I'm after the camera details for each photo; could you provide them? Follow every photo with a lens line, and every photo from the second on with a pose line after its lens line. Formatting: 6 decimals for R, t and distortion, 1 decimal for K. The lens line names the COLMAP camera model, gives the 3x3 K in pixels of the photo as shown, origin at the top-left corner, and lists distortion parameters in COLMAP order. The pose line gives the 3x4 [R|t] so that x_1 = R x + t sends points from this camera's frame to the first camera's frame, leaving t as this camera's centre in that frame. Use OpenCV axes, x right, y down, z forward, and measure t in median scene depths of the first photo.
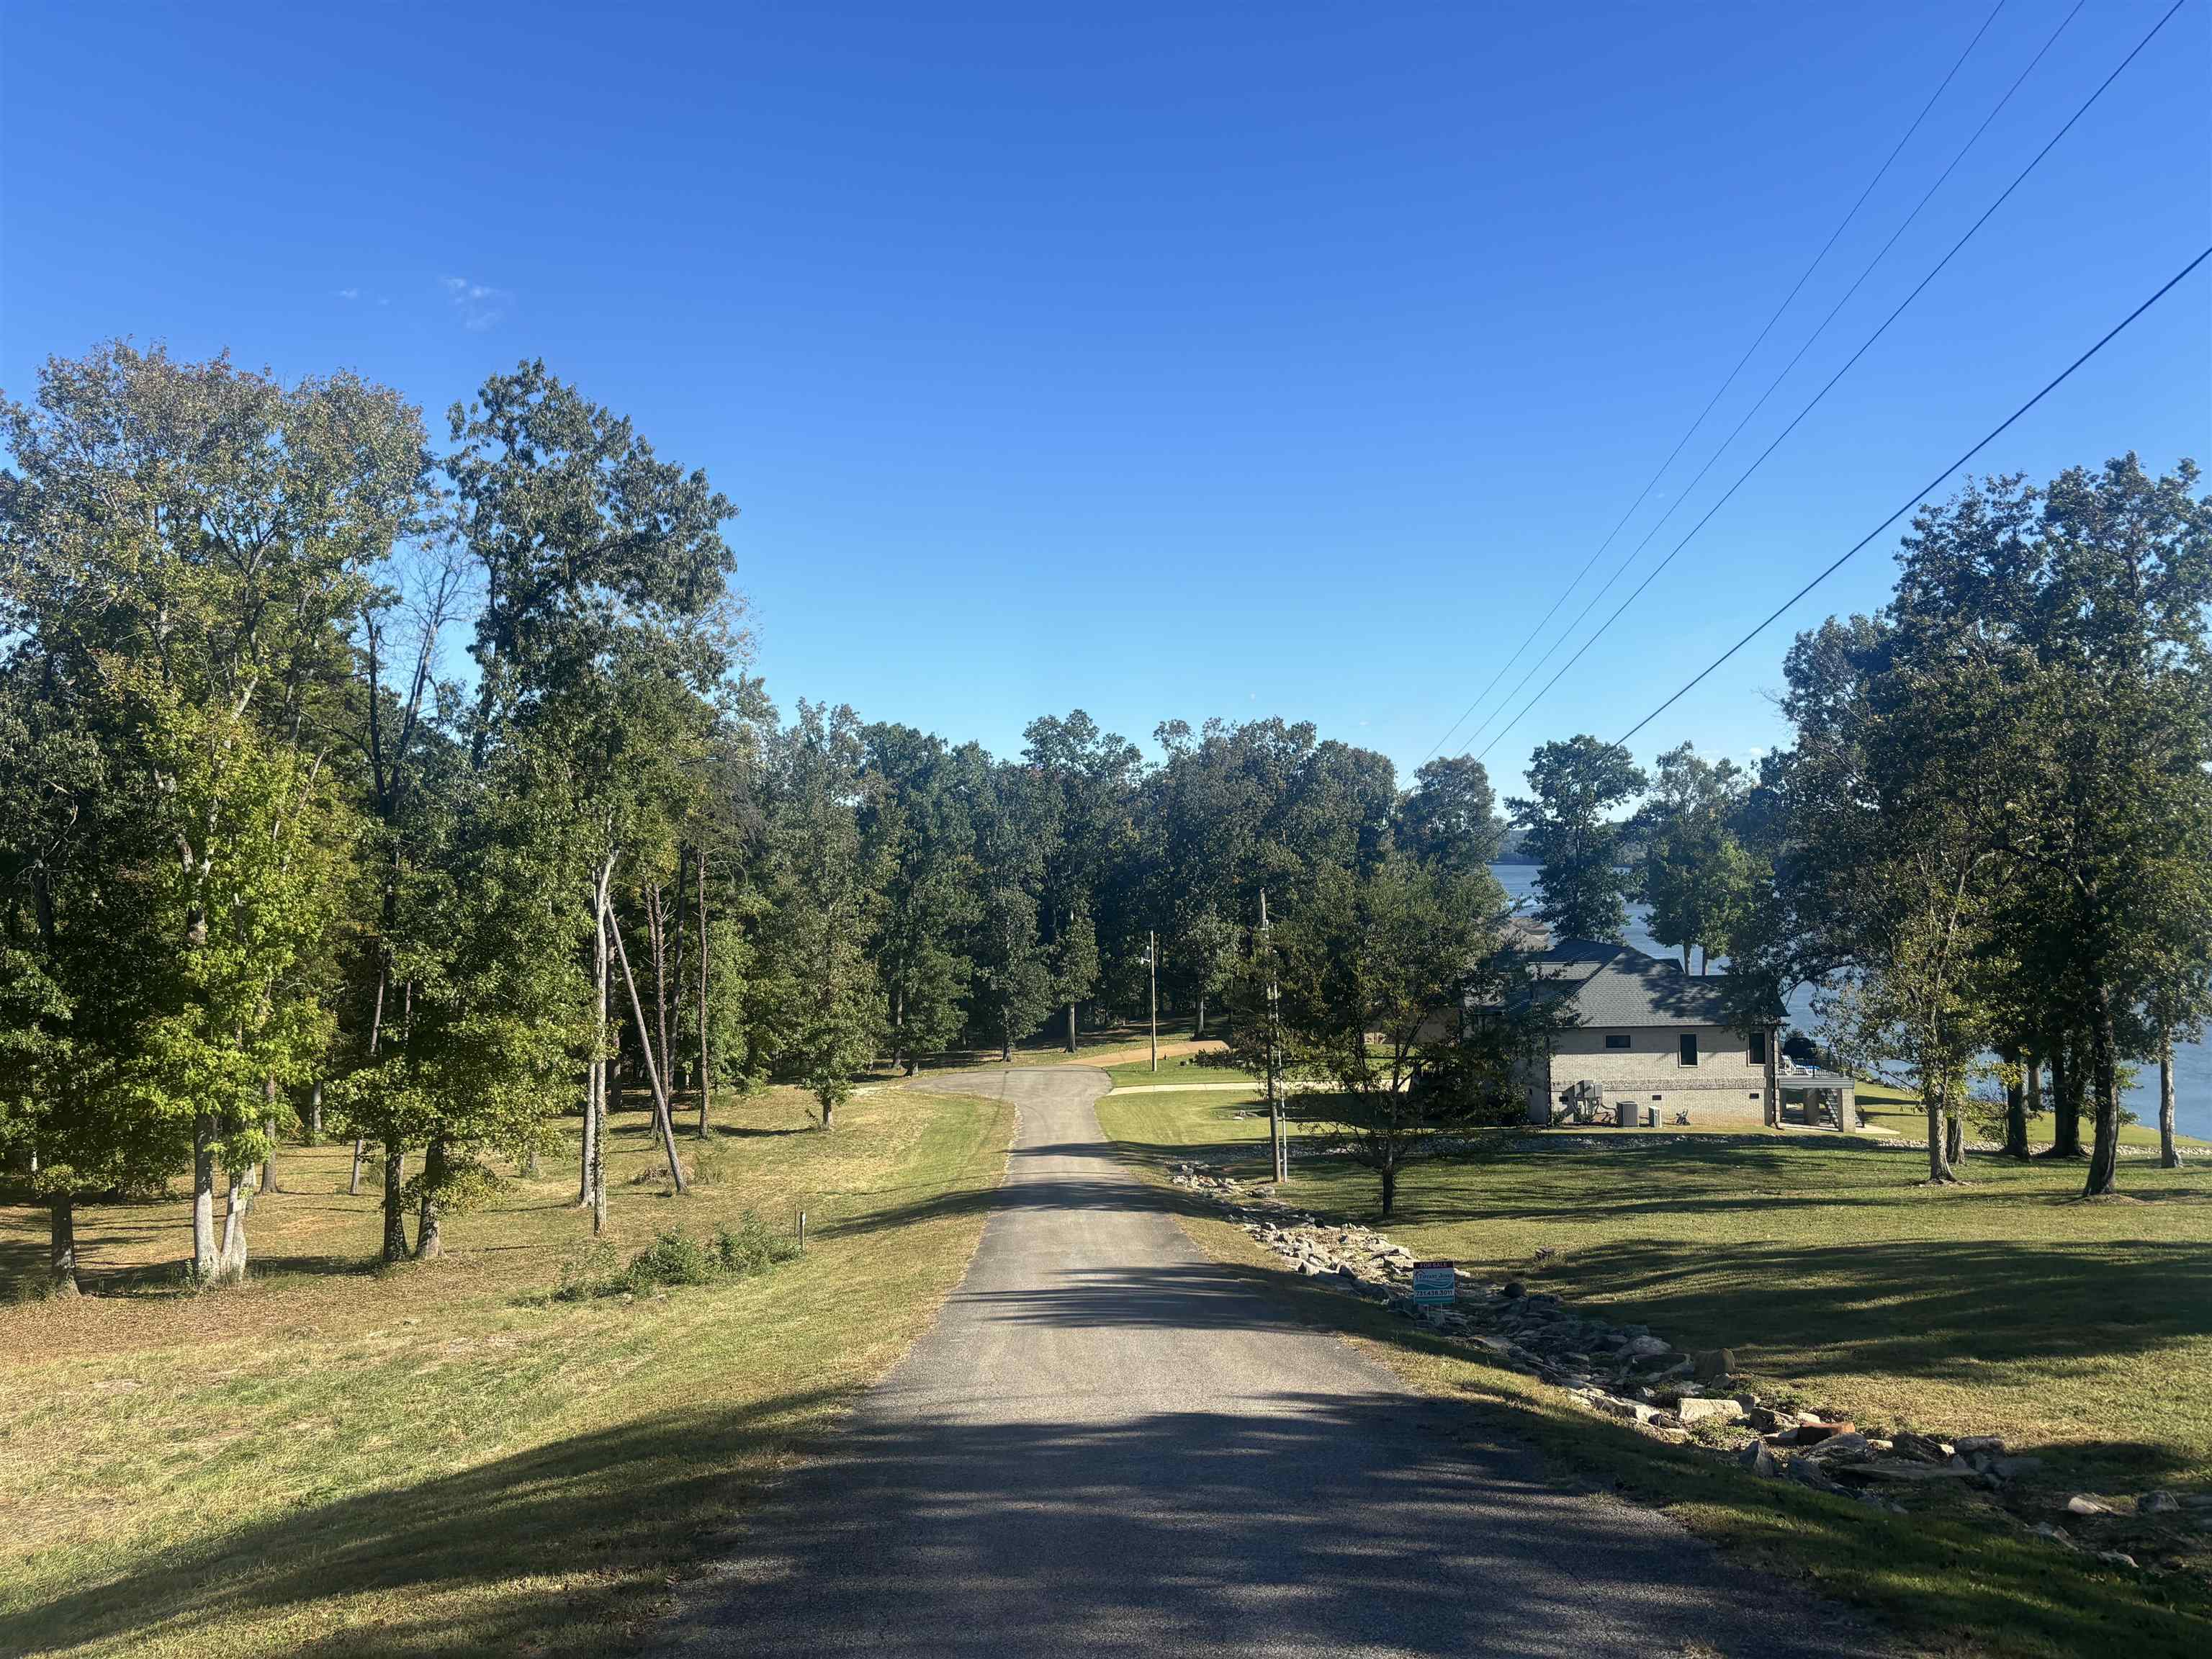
lens RADIAL K [[1686.2, 0, 1136.8], [0, 1686.2, 797.3], [0, 0, 1]] dist [0.095368, -0.124445]
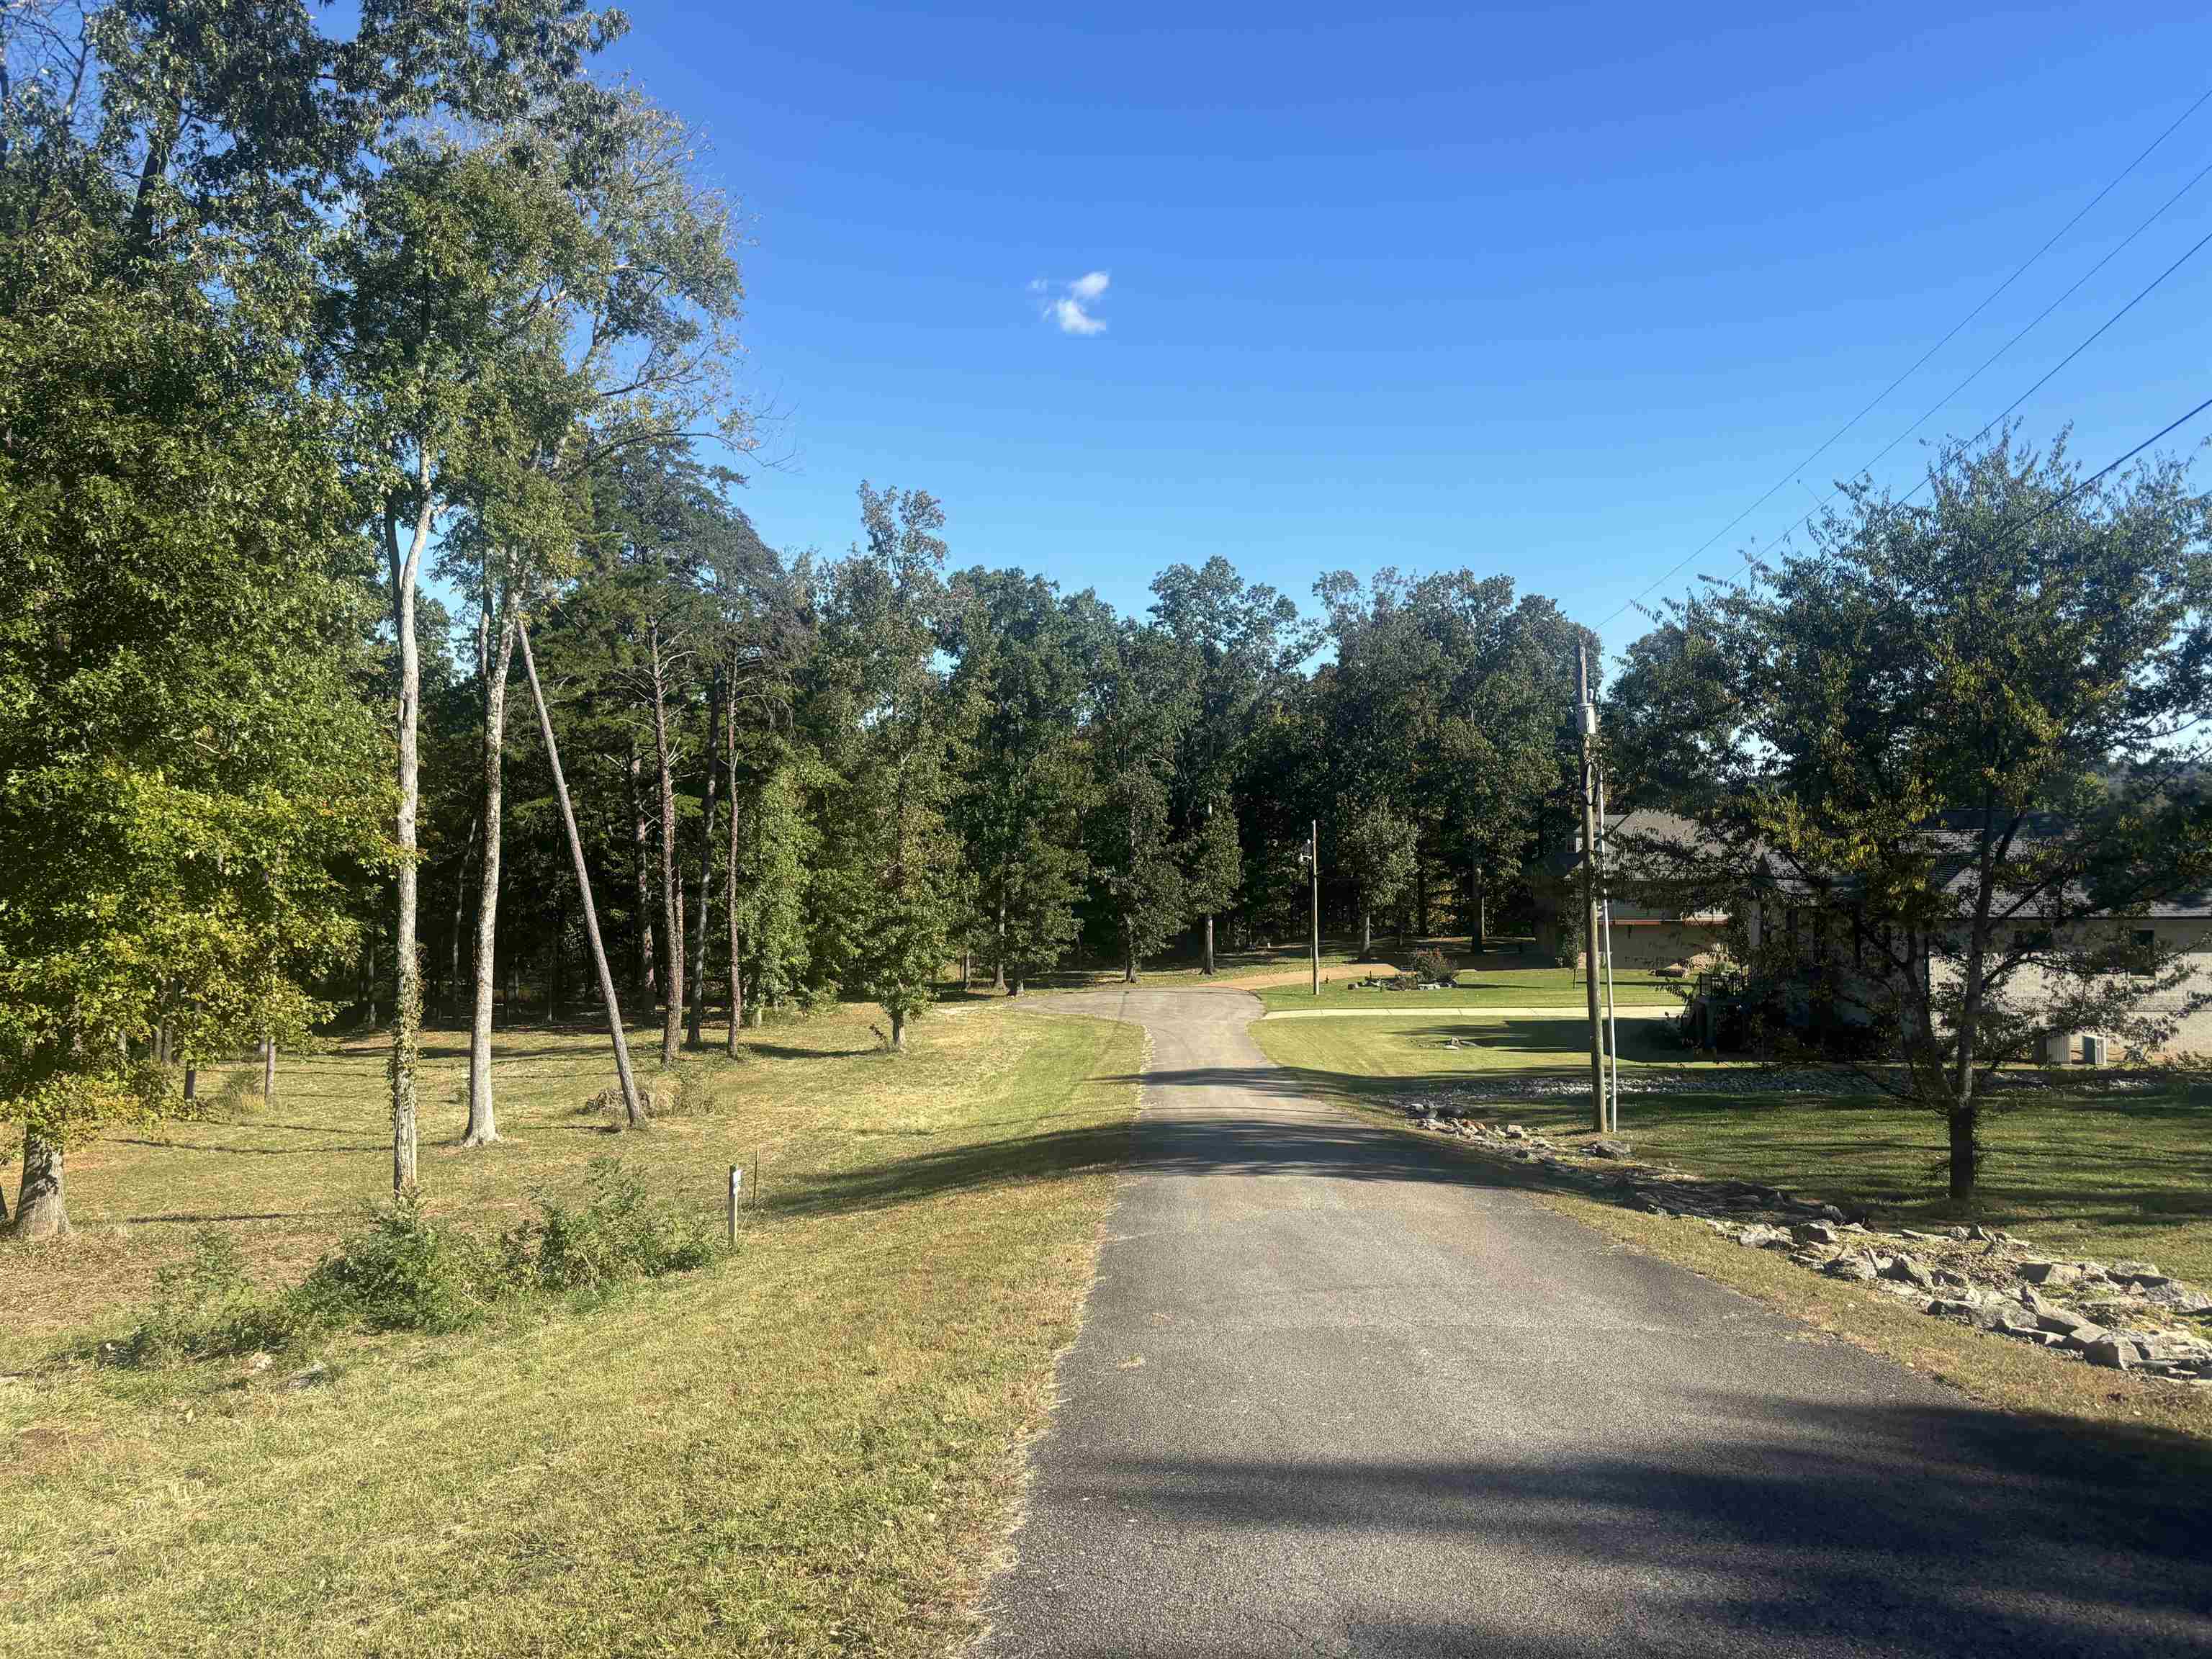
lens RADIAL K [[1664.0, 0, 1096.0], [0, 1664.0, 818.6], [0, 0, 1]] dist [0.142742, -0.088615]
pose [[0.995554, 0.005789, -0.094015, -0.027887], [-0.002272, 0.999295, 0.037469, 0.071250], [0.094166, -0.037089, 0.994865, 0.300960]]
